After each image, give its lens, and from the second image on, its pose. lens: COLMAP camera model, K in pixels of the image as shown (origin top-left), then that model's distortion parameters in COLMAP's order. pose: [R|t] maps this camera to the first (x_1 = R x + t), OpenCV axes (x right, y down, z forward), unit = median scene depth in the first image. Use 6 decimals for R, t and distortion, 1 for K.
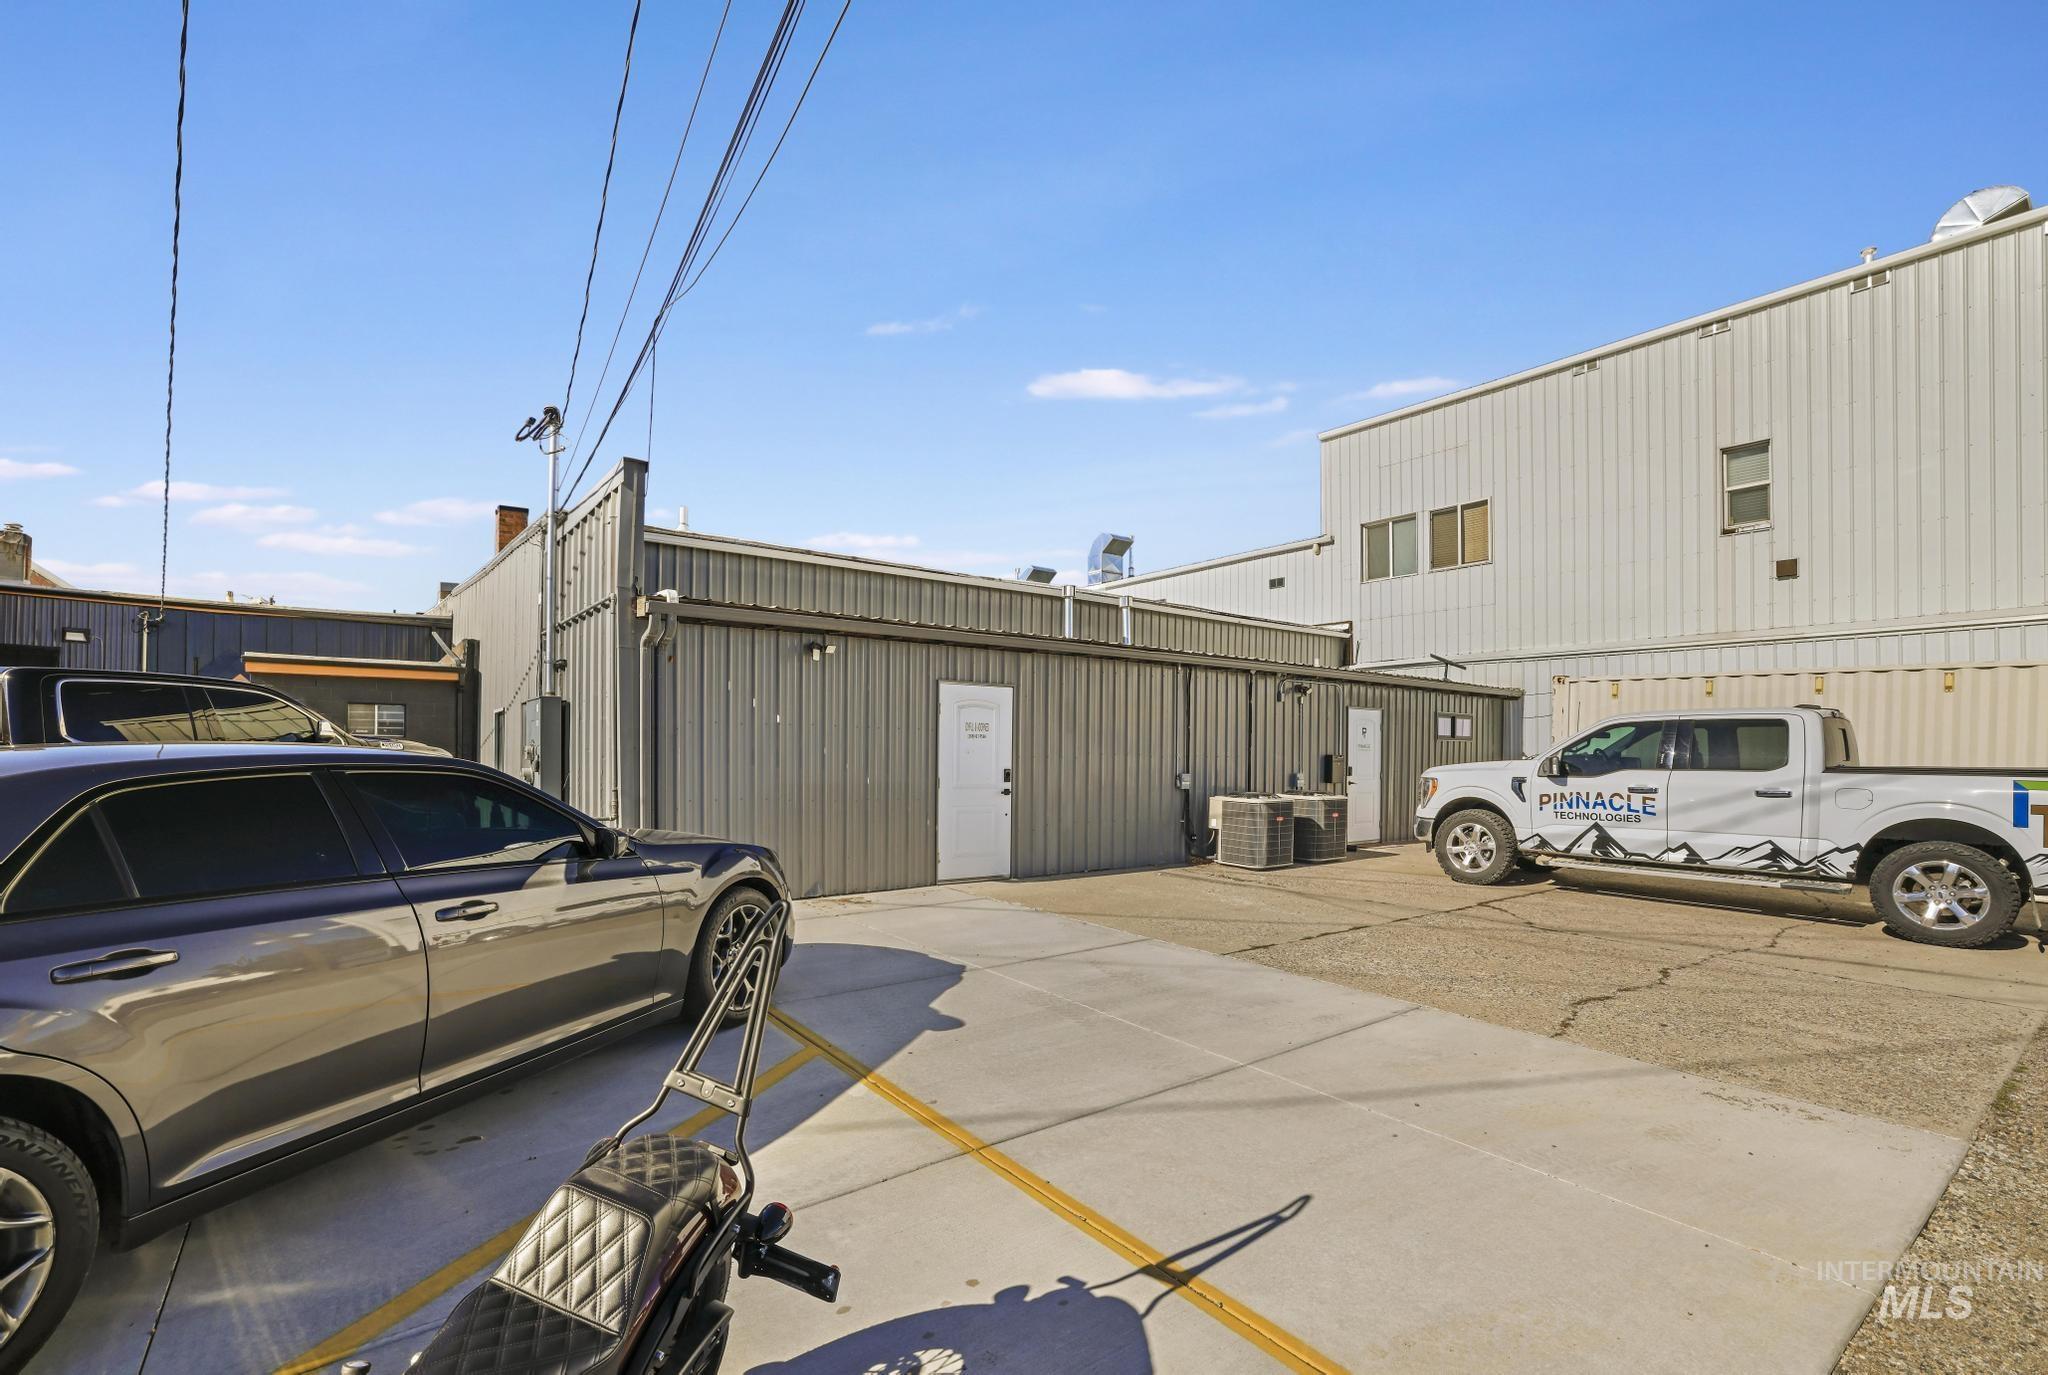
lens RADIAL K [[911.5, 0, 1028.6], [0, 911.5, 753.7], [0, 0, 1]] dist [-0.042041, 0.017563]
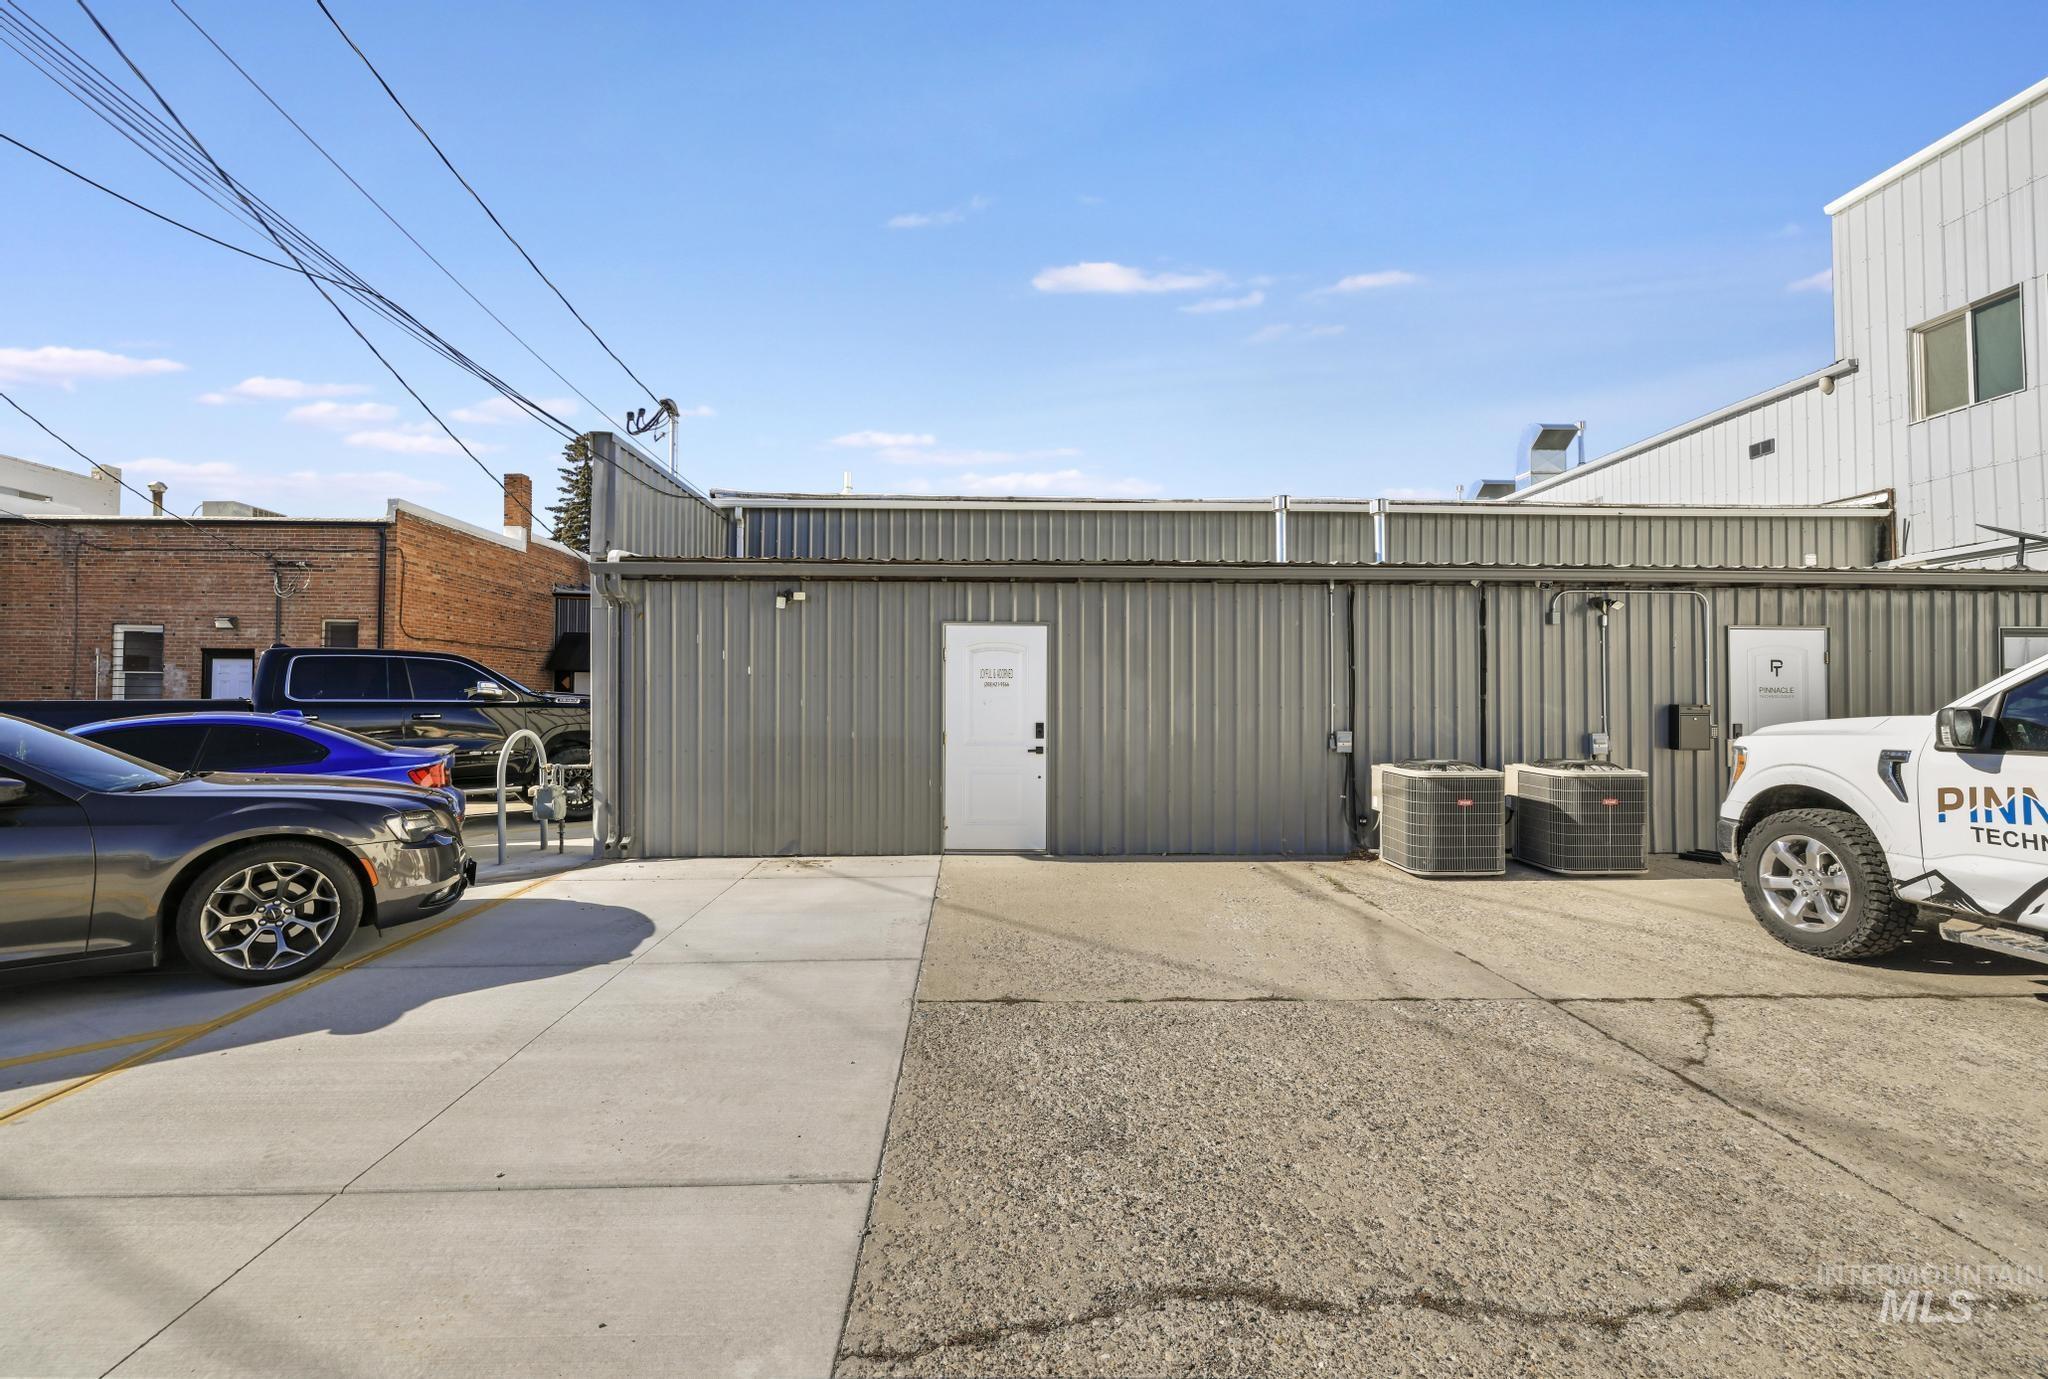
lens RADIAL K [[874.7, 0, 1024.0], [0, 874.7, 689.5], [0, 0, 1]] dist [0.000549, -0.000620]
pose [[0.814011, -0.012217, -0.580722, 0.414275], [0.002638, 0.999846, -0.017337, -0.000154], [0.580844, 0.012581, 0.813918, 0.320989]]
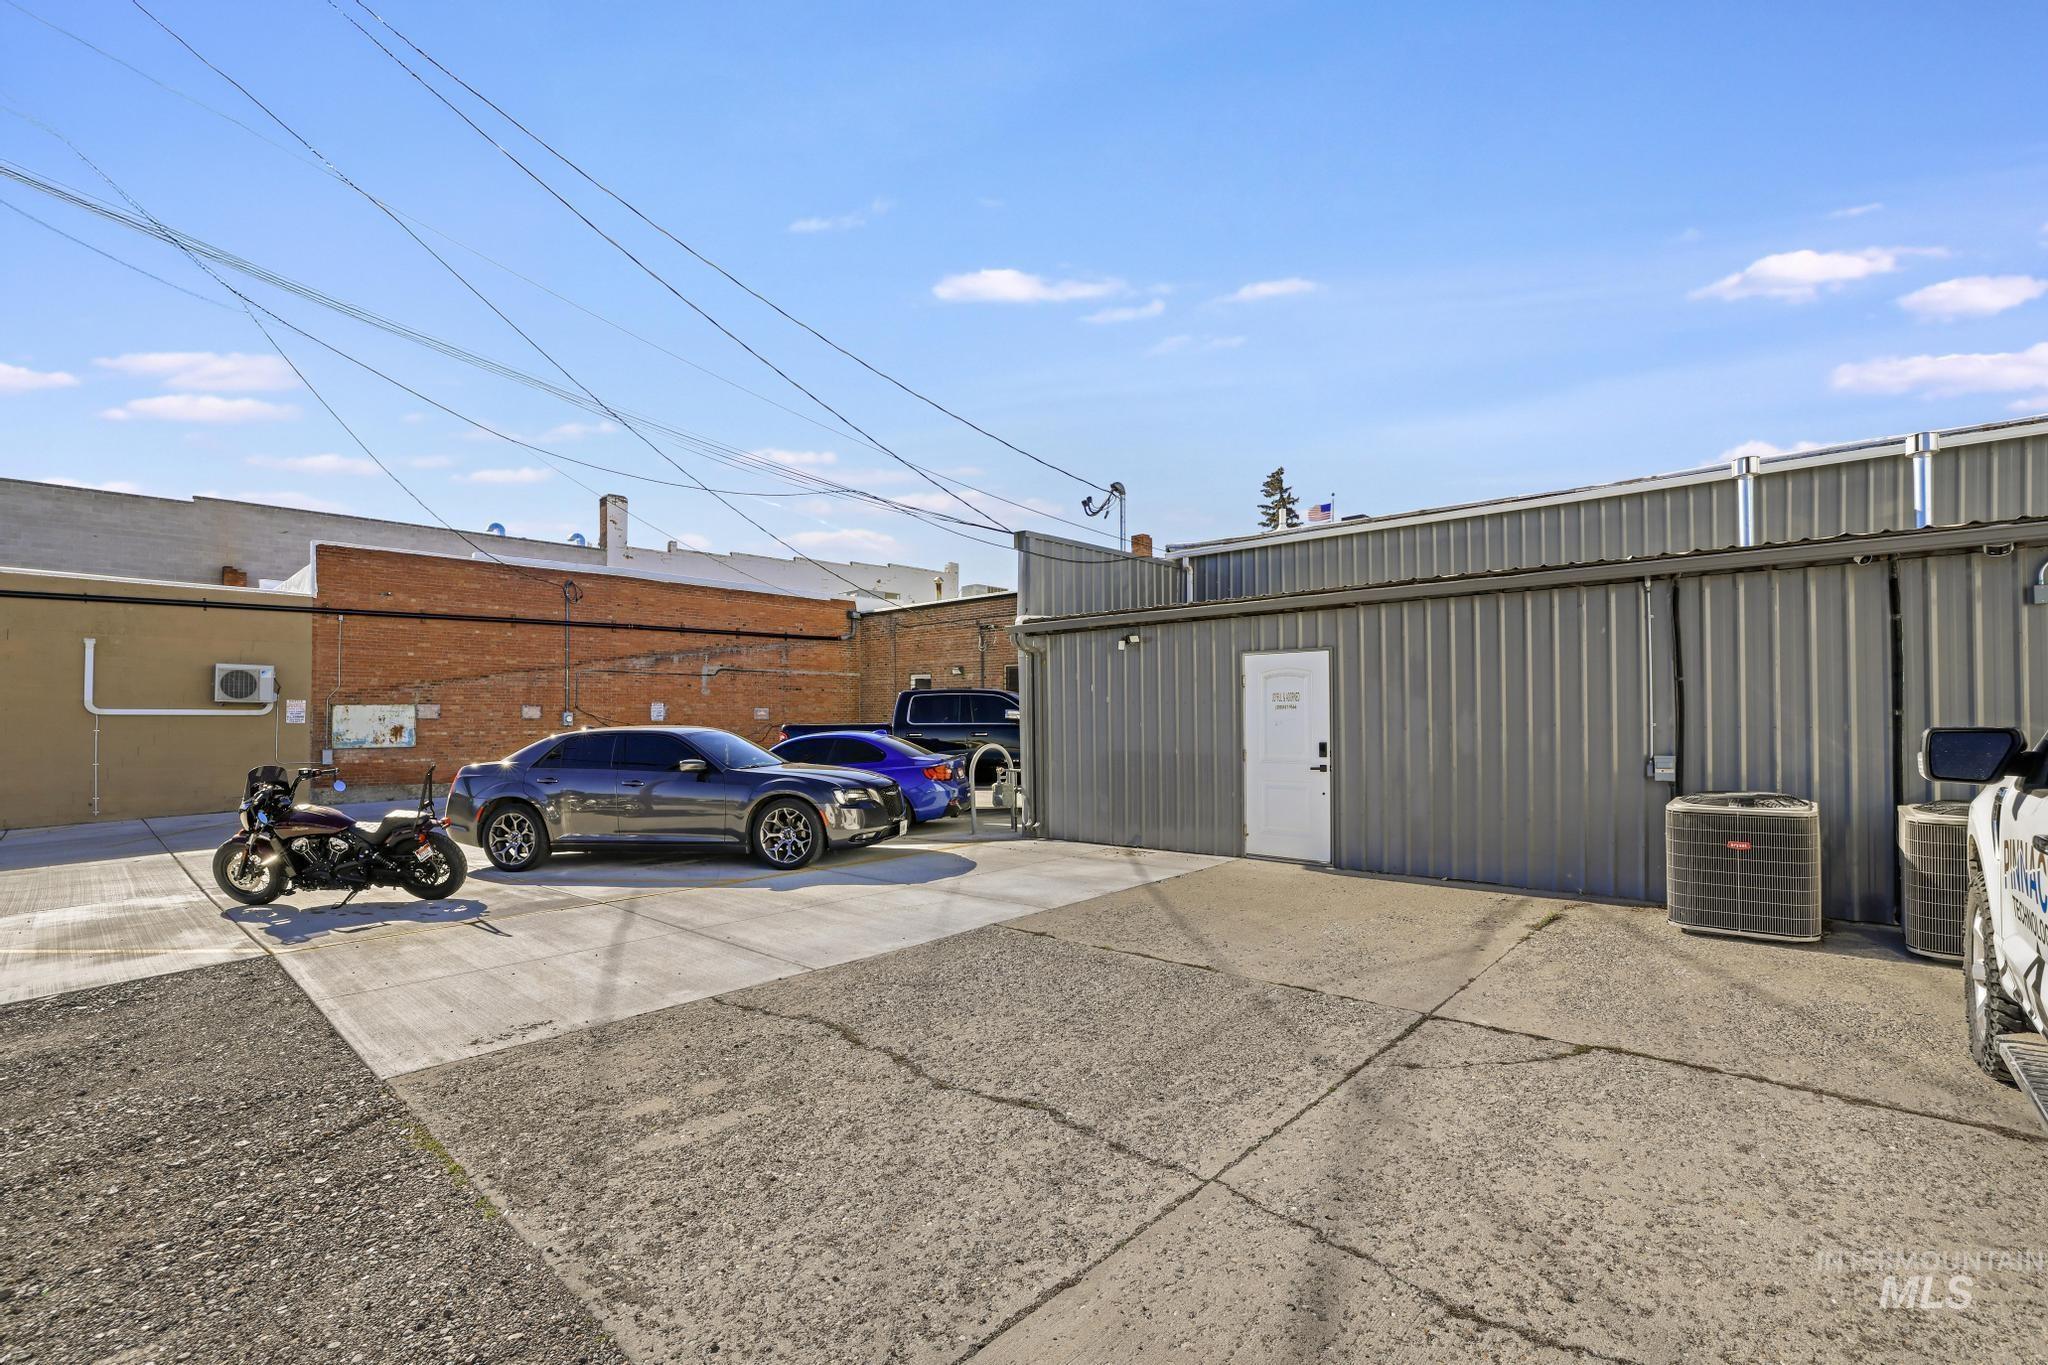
lens RADIAL K [[931.3, 0, 1033.3], [0, 931.3, 712.4], [0, 0, 1]] dist [-0.038727, 0.000184]
pose [[0.169140, -0.017163, -0.985443, 0.784756], [0.005562, 0.999849, -0.016459, 0.000564], [0.985576, -0.002697, 0.169210, 0.543998]]
